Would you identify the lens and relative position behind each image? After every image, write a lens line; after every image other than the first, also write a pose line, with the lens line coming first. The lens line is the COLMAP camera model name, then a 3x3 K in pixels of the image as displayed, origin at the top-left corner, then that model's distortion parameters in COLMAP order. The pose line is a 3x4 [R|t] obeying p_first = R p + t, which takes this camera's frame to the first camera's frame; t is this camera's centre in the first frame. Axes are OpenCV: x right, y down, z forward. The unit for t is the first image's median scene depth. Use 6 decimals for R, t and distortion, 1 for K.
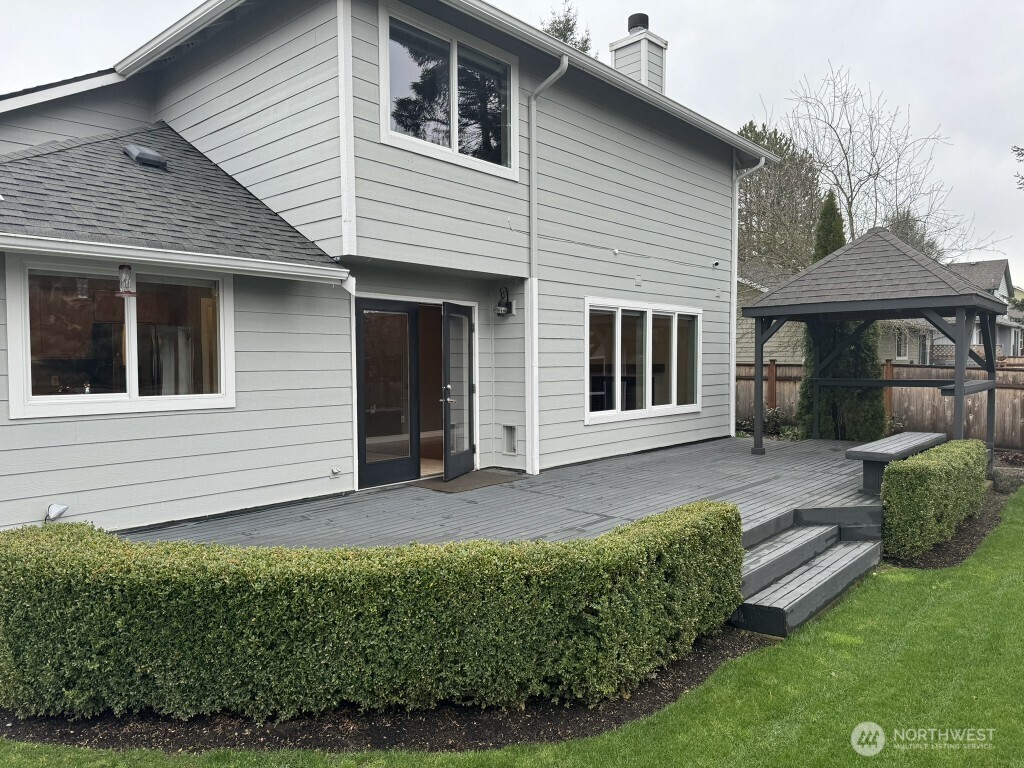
lens RADIAL K [[717.9, 0, 515.8], [0, 717.9, 386.5], [0, 0, 1]] dist [0.035350, -0.045628]
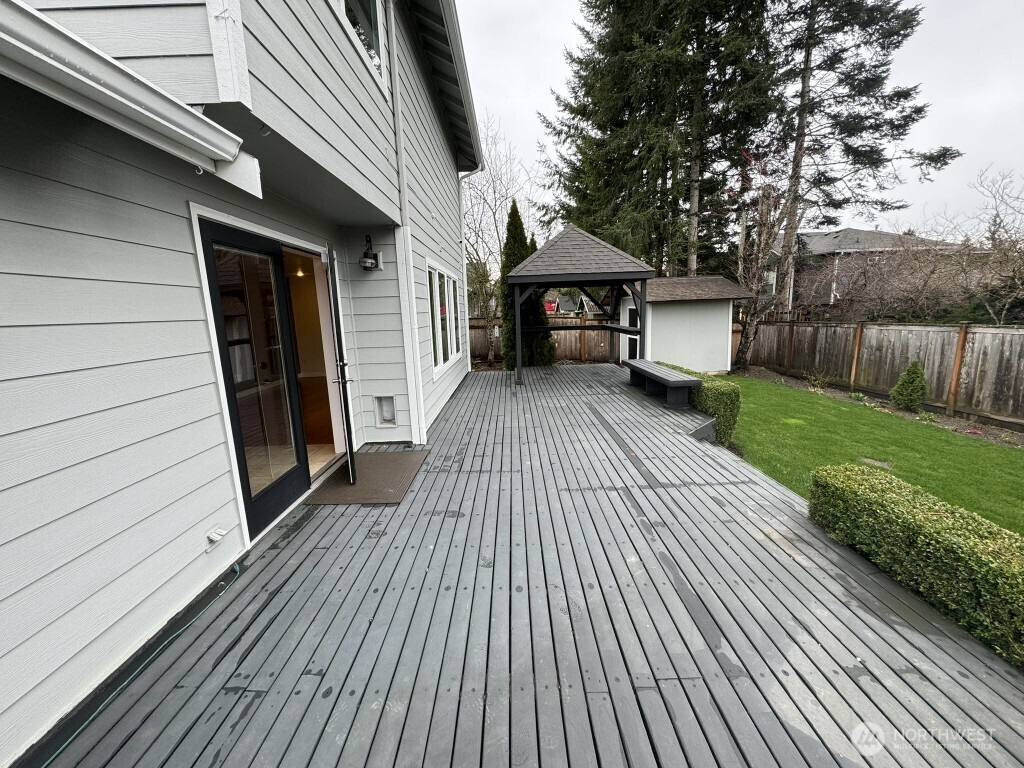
lens RADIAL K [[409.1, 0, 512.2], [0, 409.1, 380.3], [0, 0, 1]] dist [-0.010080, 0.000449]
pose [[0.739636, -0.135609, 0.659203, -0.231771], [0.060648, 0.988934, 0.135393, -0.024932], [-0.670269, -0.060162, 0.739676, 0.530341]]
